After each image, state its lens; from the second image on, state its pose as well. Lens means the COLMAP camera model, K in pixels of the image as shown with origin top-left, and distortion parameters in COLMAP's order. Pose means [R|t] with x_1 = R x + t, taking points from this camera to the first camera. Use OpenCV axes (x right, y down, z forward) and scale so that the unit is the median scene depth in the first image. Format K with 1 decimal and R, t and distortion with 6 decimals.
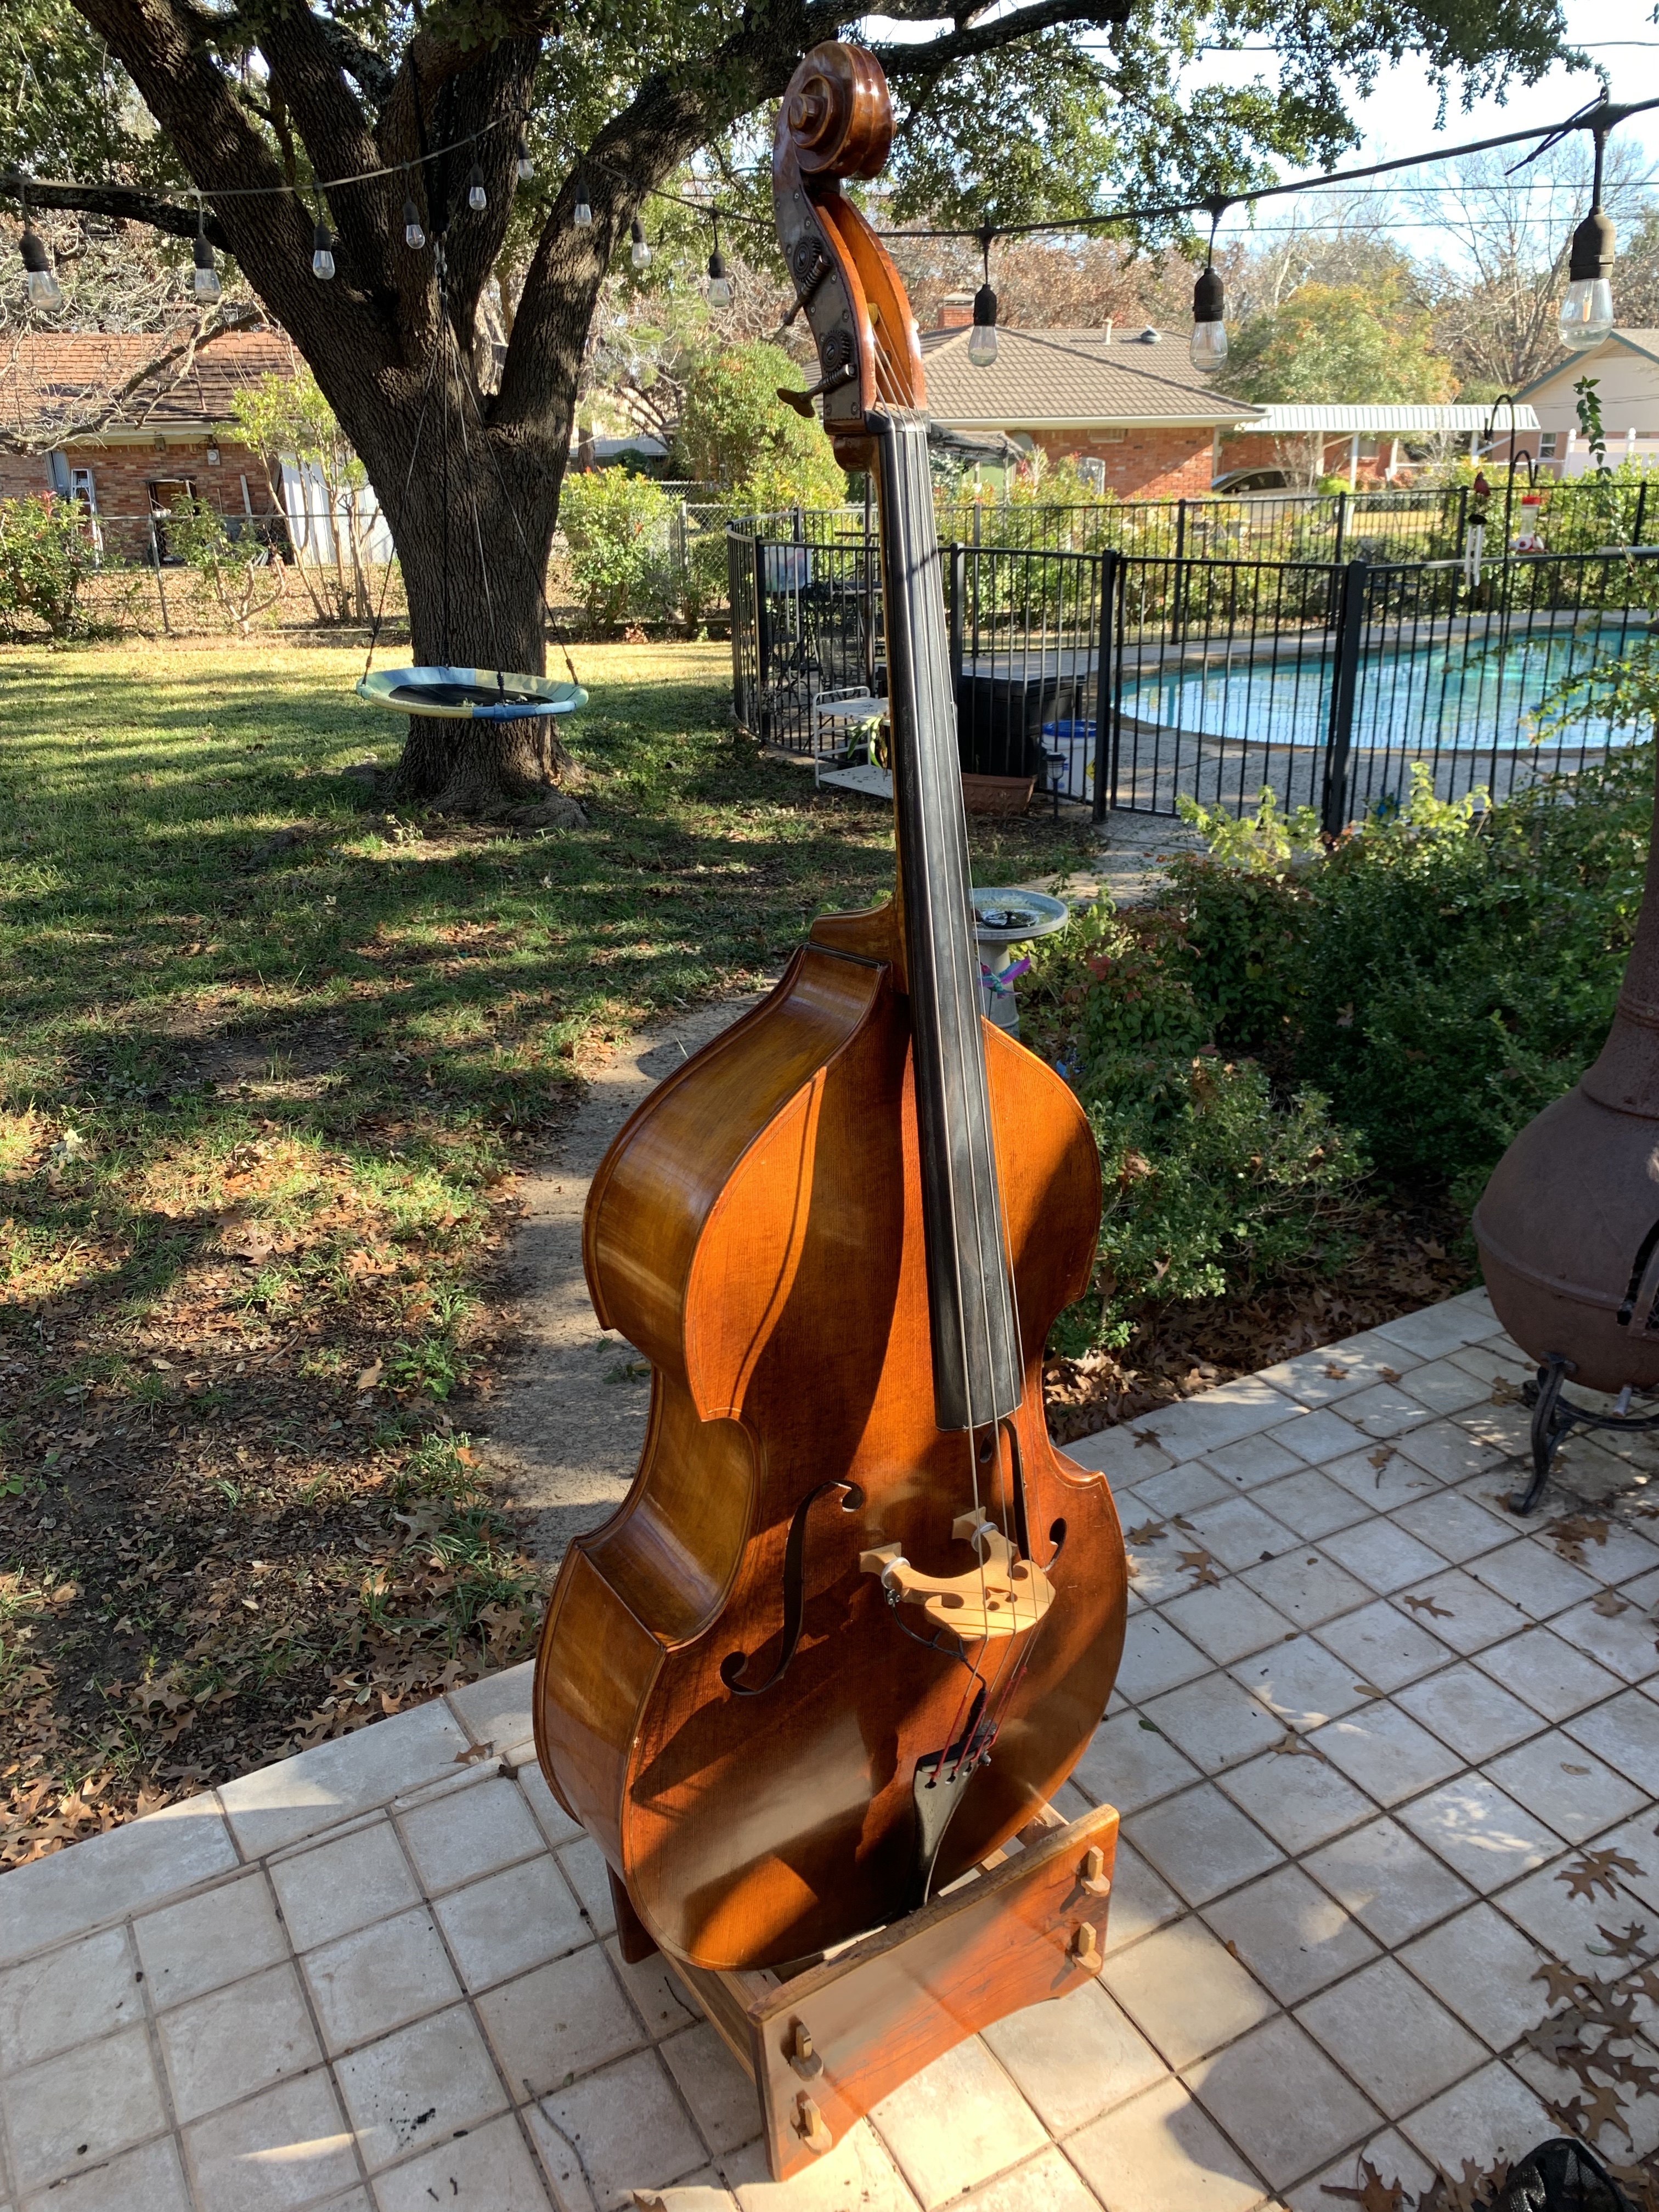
lens RADIAL K [[1683.6, 0, 862.9], [0, 1683.6, 1072.3], [0, 0, 1]] dist [0.008162, -0.008652]
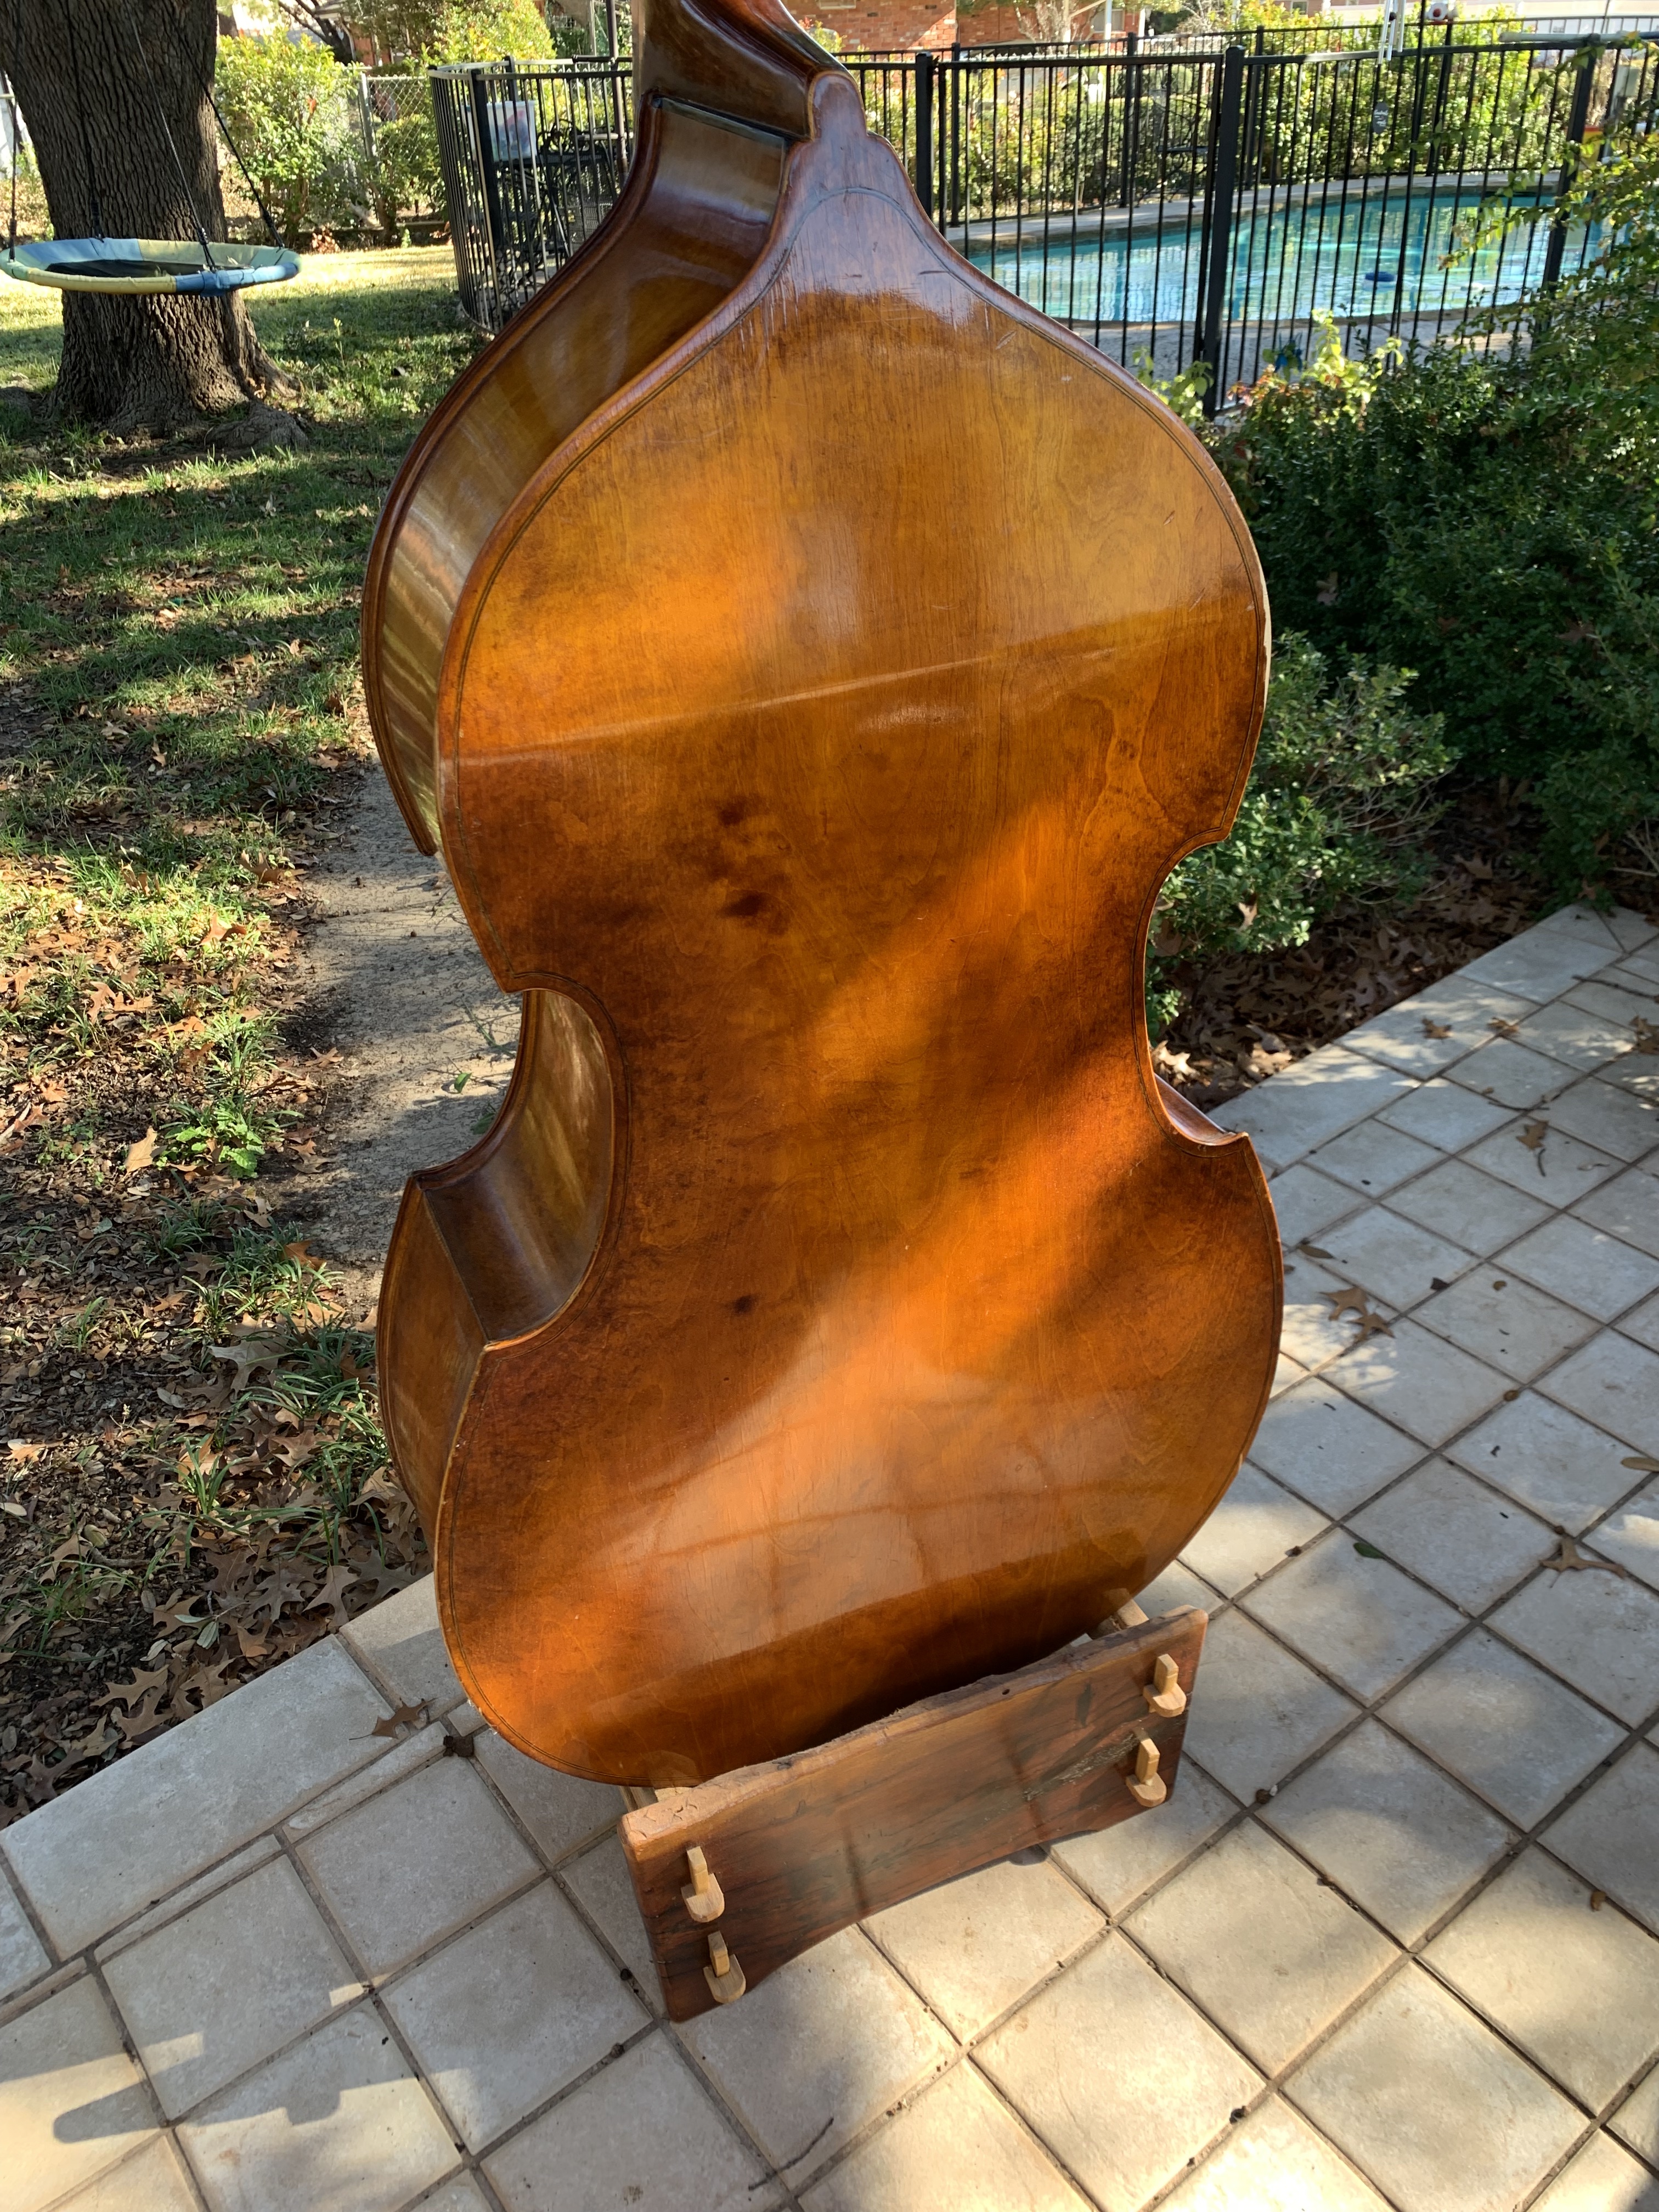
lens RADIAL K [[1683.6, 0, 840.1], [0, 1683.6, 1100.0], [0, 0, 1]] dist [0.008162, -0.008652]
pose [[0.989027, -0.092448, 0.115233, -0.073742], [0.067356, 0.976394, 0.205226, 0.028848], [-0.131485, -0.195212, 0.971907, 0.249730]]
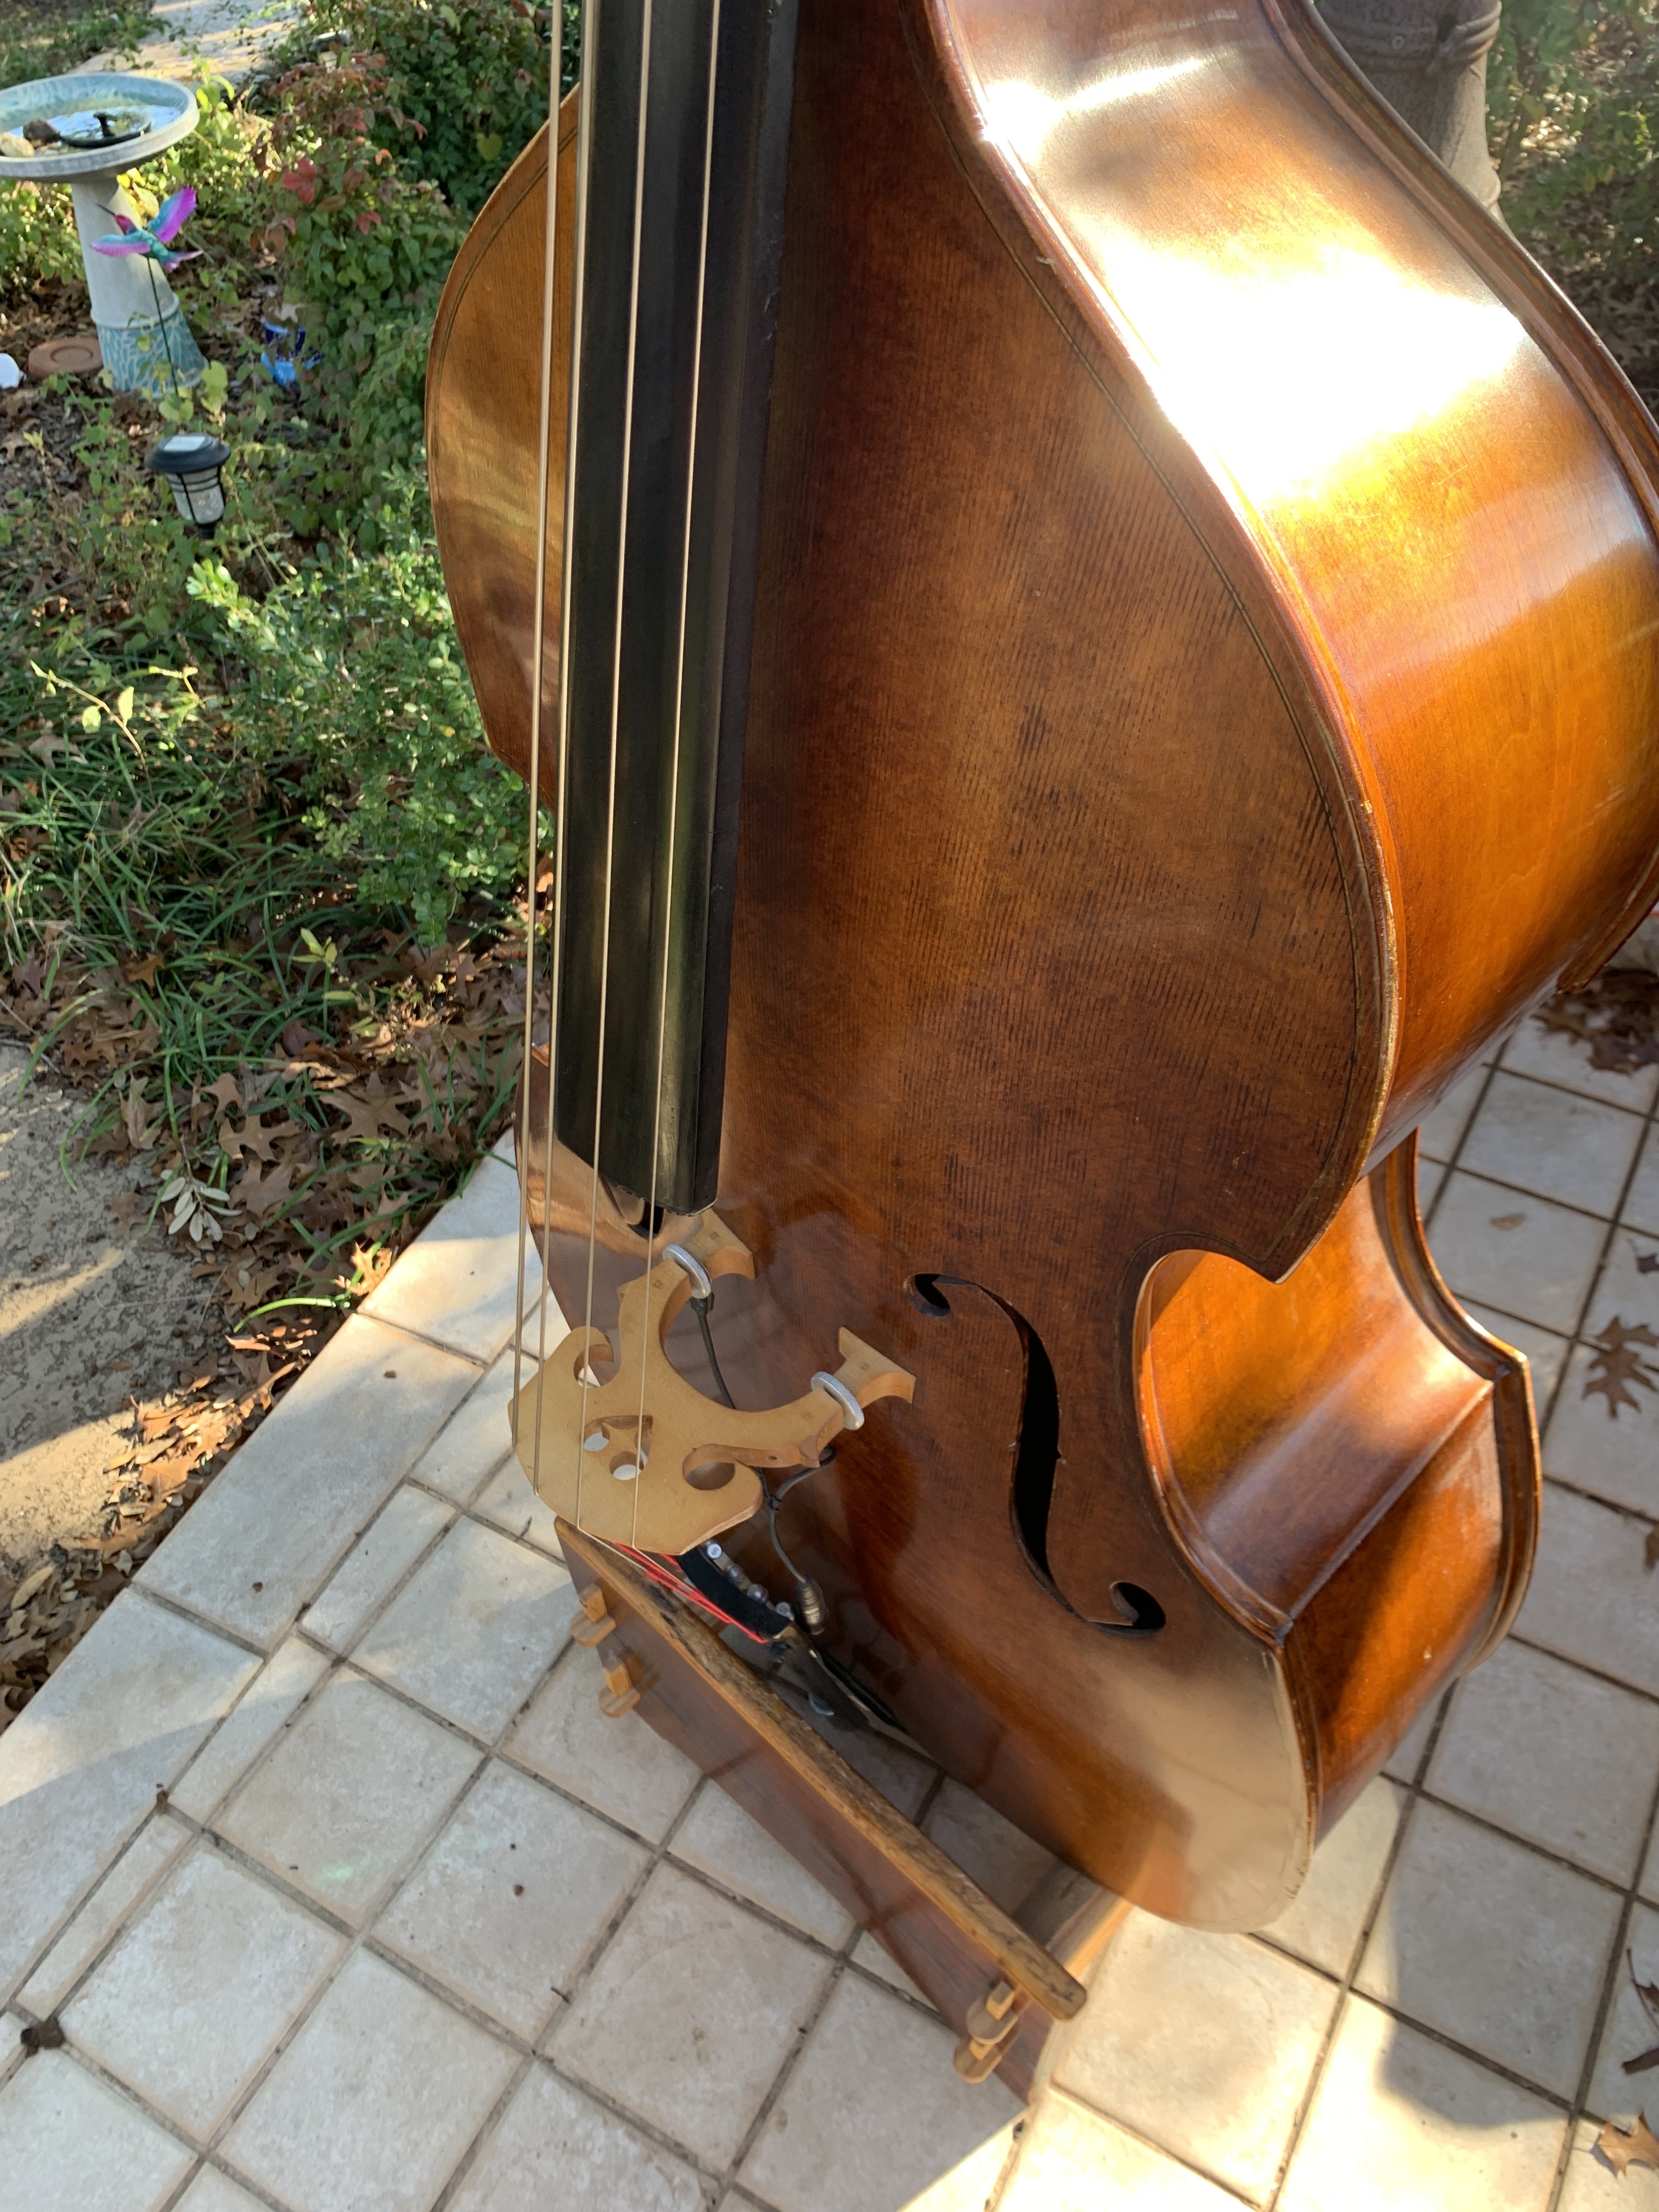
lens RADIAL K [[1683.6, 0, 808.7], [0, 1683.6, 1111.7], [0, 0, 1]] dist [0.008162, -0.008652]
pose [[0.863809, -0.387591, 0.321880, -0.037462], [0.211178, 0.858591, 0.467146, -0.022274], [-0.457425, -0.335551, 0.823510, 0.347740]]
